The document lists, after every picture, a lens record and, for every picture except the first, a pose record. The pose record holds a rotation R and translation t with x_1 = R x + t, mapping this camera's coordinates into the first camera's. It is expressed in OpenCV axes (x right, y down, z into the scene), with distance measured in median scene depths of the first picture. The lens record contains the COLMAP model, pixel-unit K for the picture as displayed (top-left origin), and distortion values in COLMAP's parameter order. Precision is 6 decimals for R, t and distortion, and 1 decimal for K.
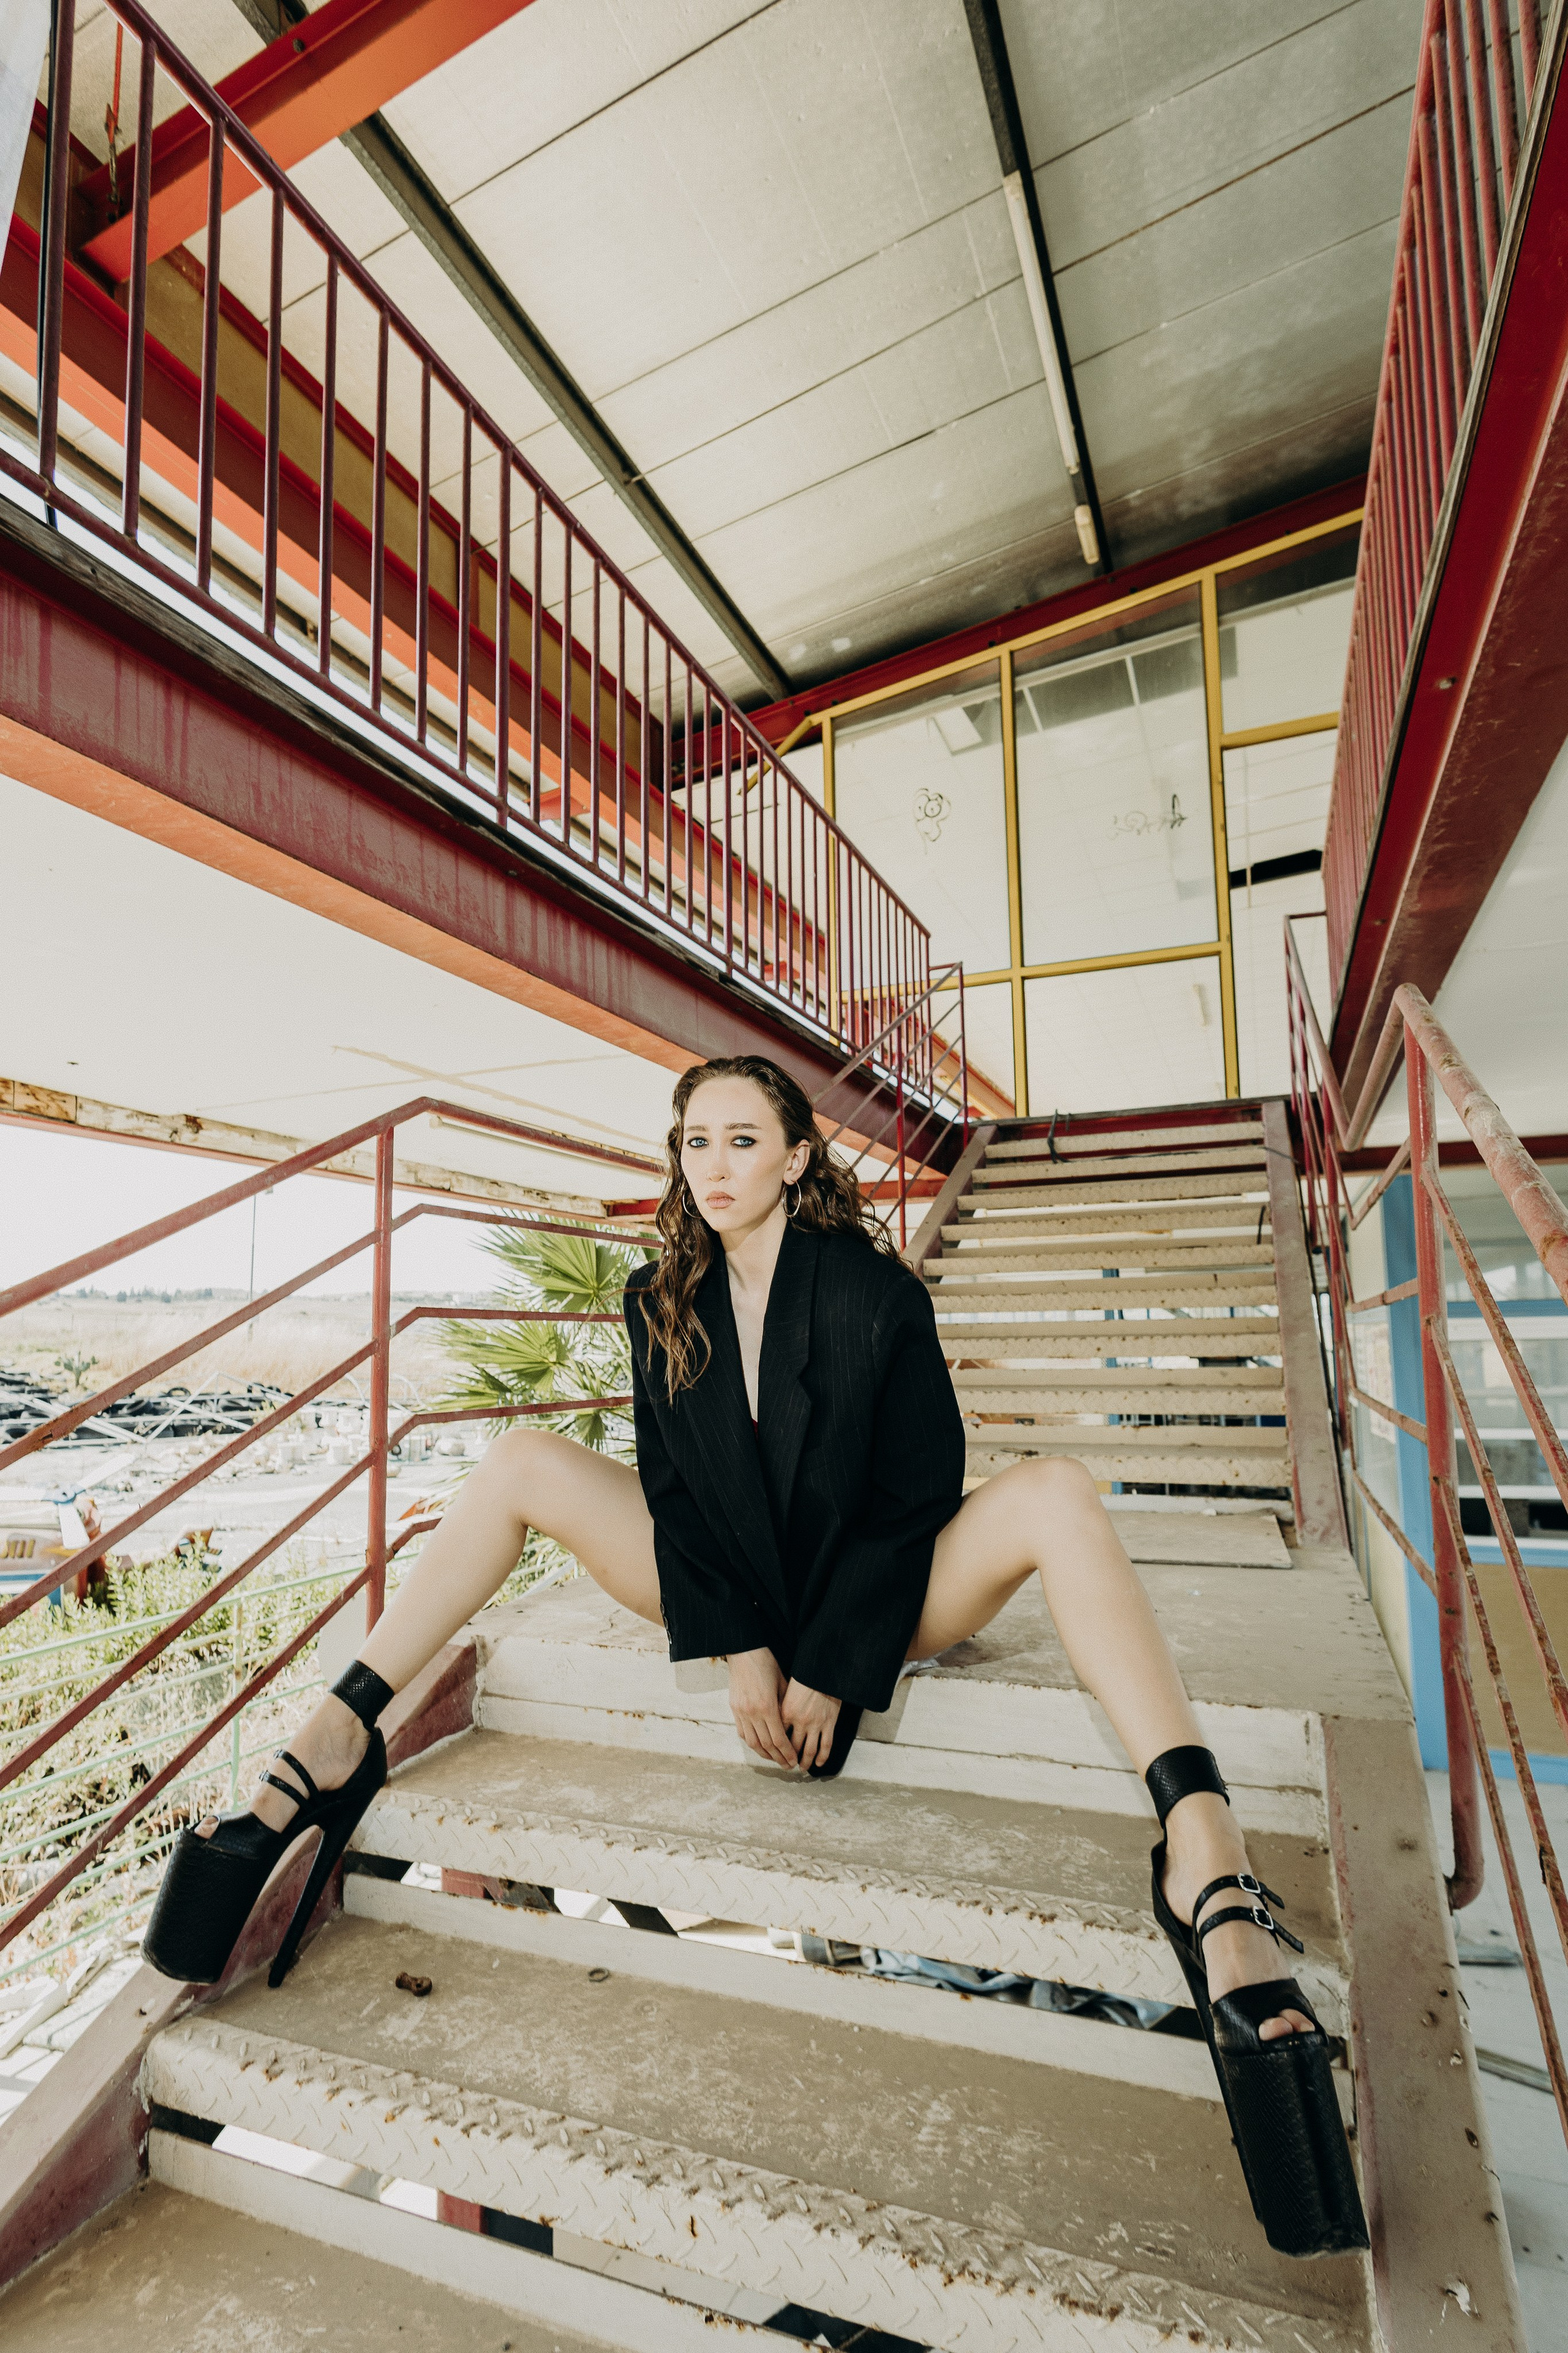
lens RADIAL K [[1323.1, 0, 782.3], [0, 1323.1, 1185.7], [0, 0, 1]] dist [0.000512, -0.023768]
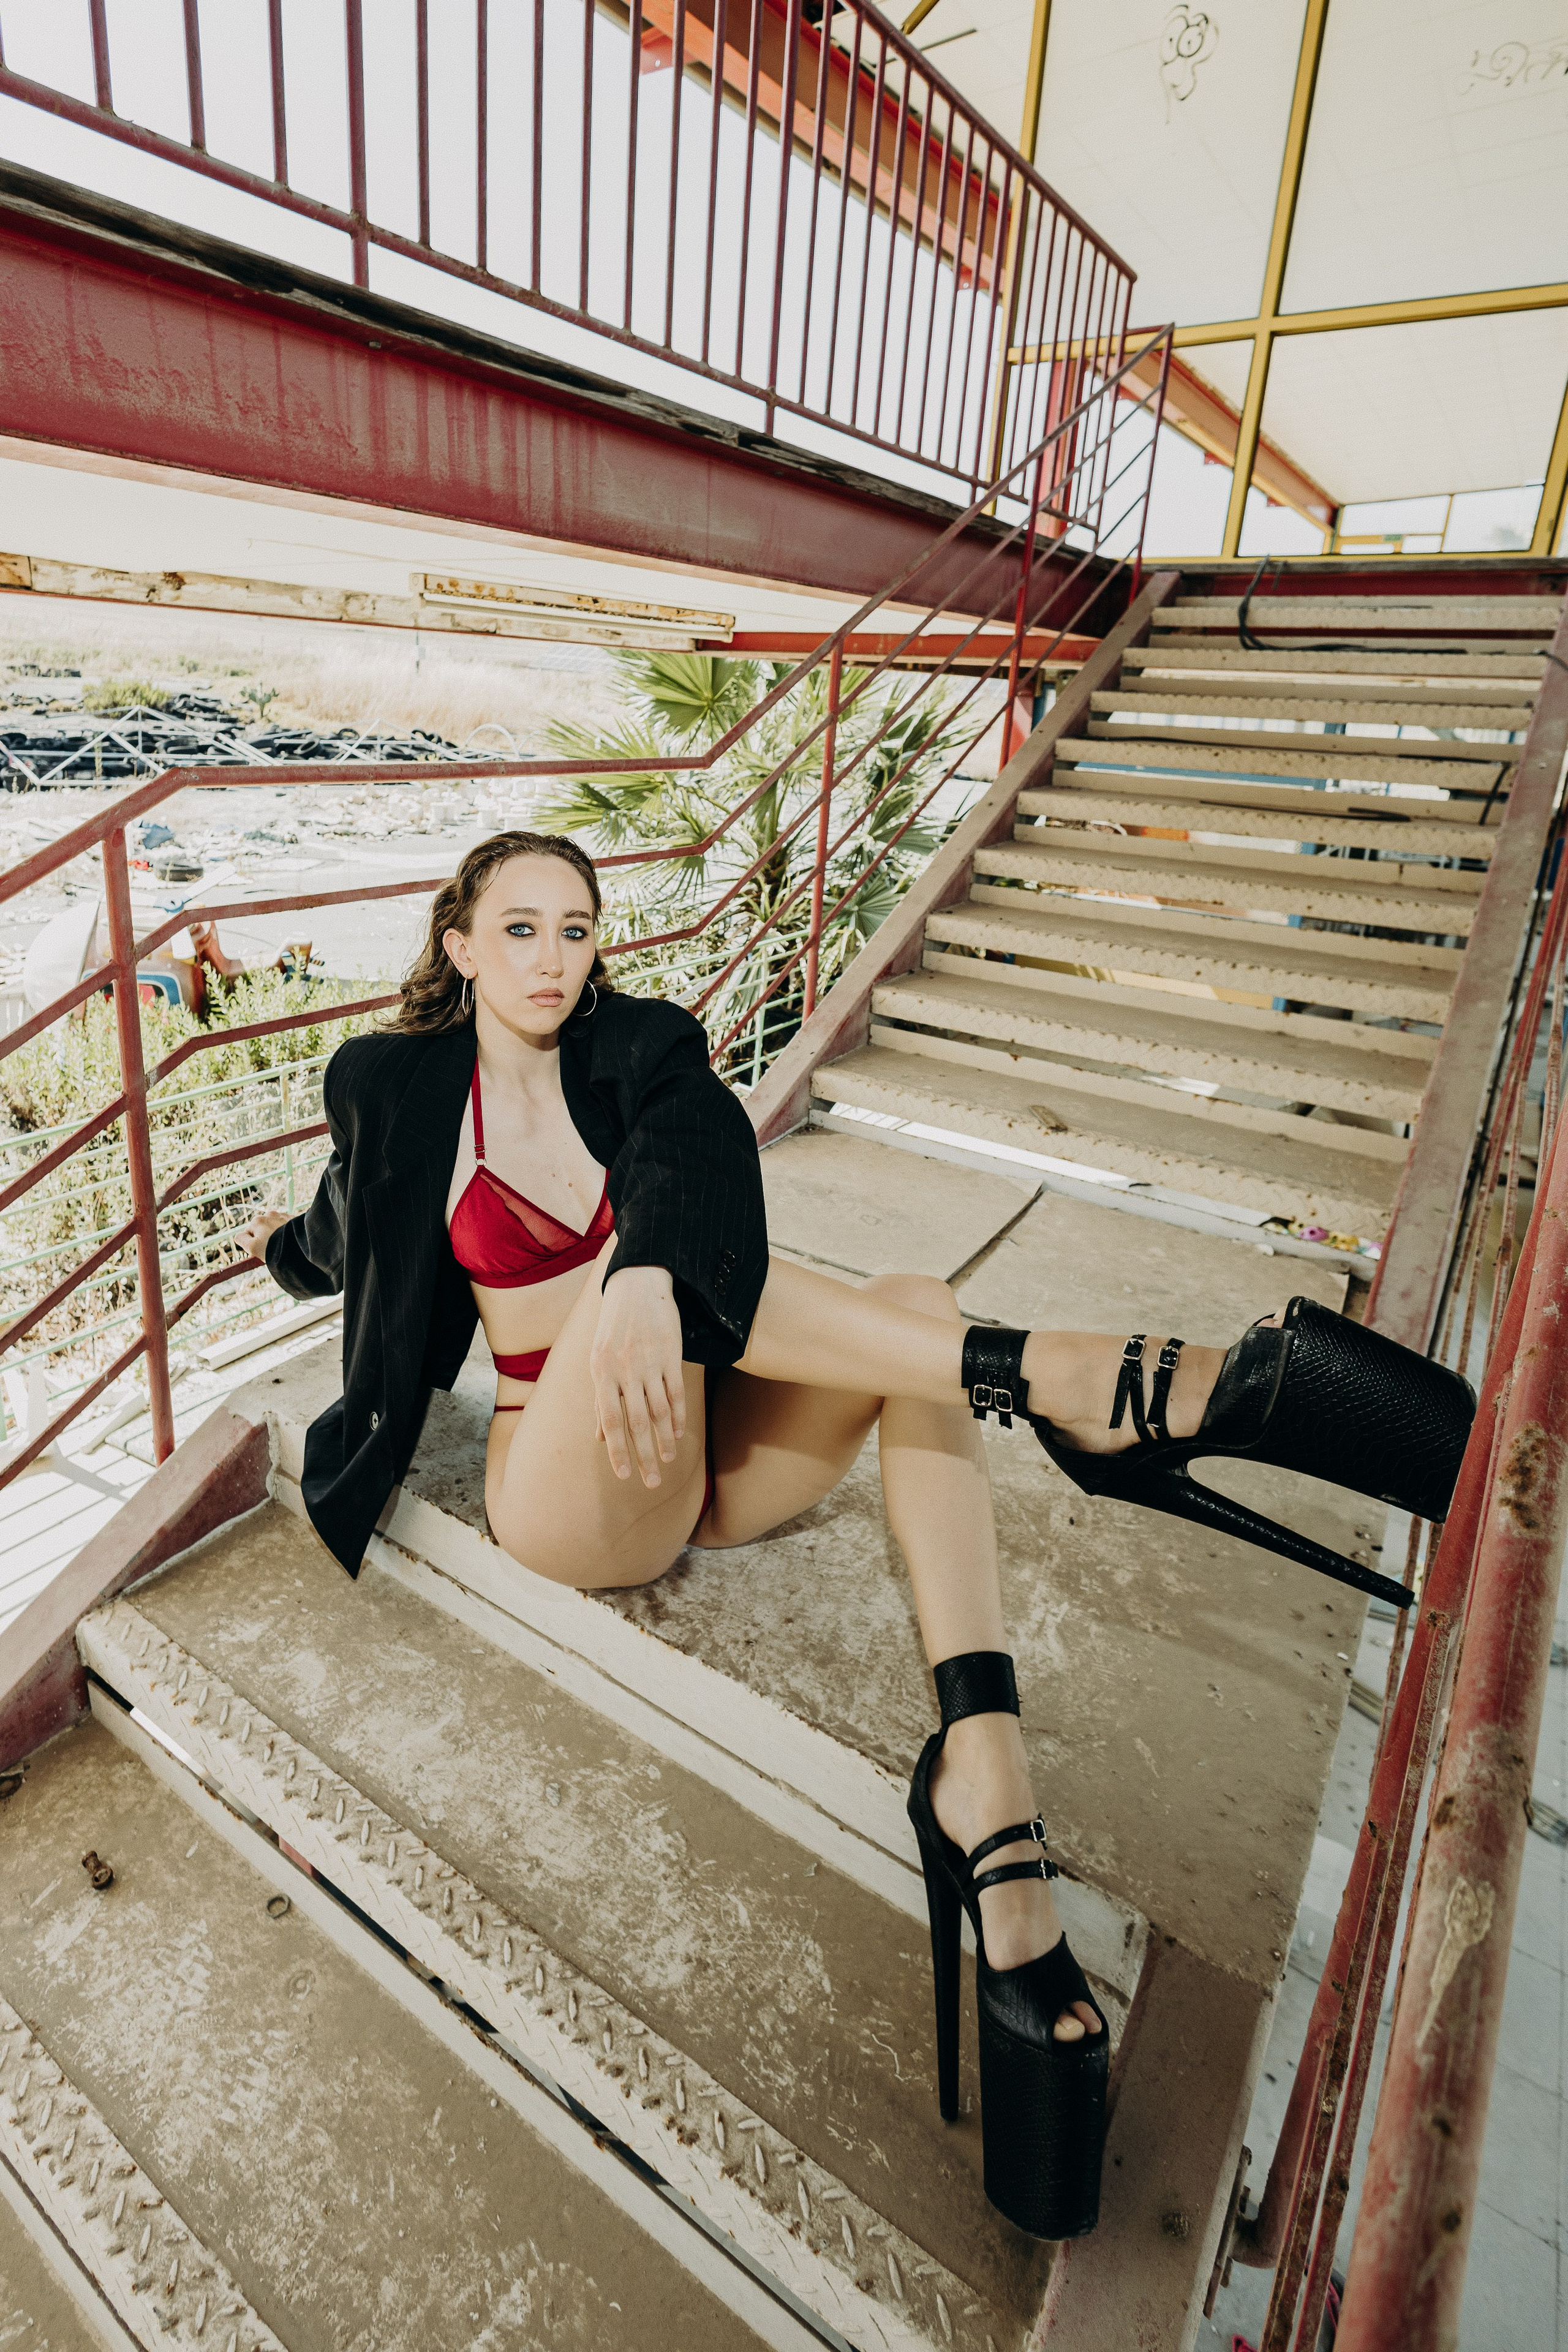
lens RADIAL K [[1354.6, 0, 616.2], [0, 1354.6, 1124.7], [0, 0, 1]] dist [0.002098, 0.000953]
pose [[0.968827, 0.122249, -0.215475, 0.068903], [-0.022942, 0.910305, 0.413303, -0.089742], [0.246674, -0.395475, 0.884732, 0.132943]]
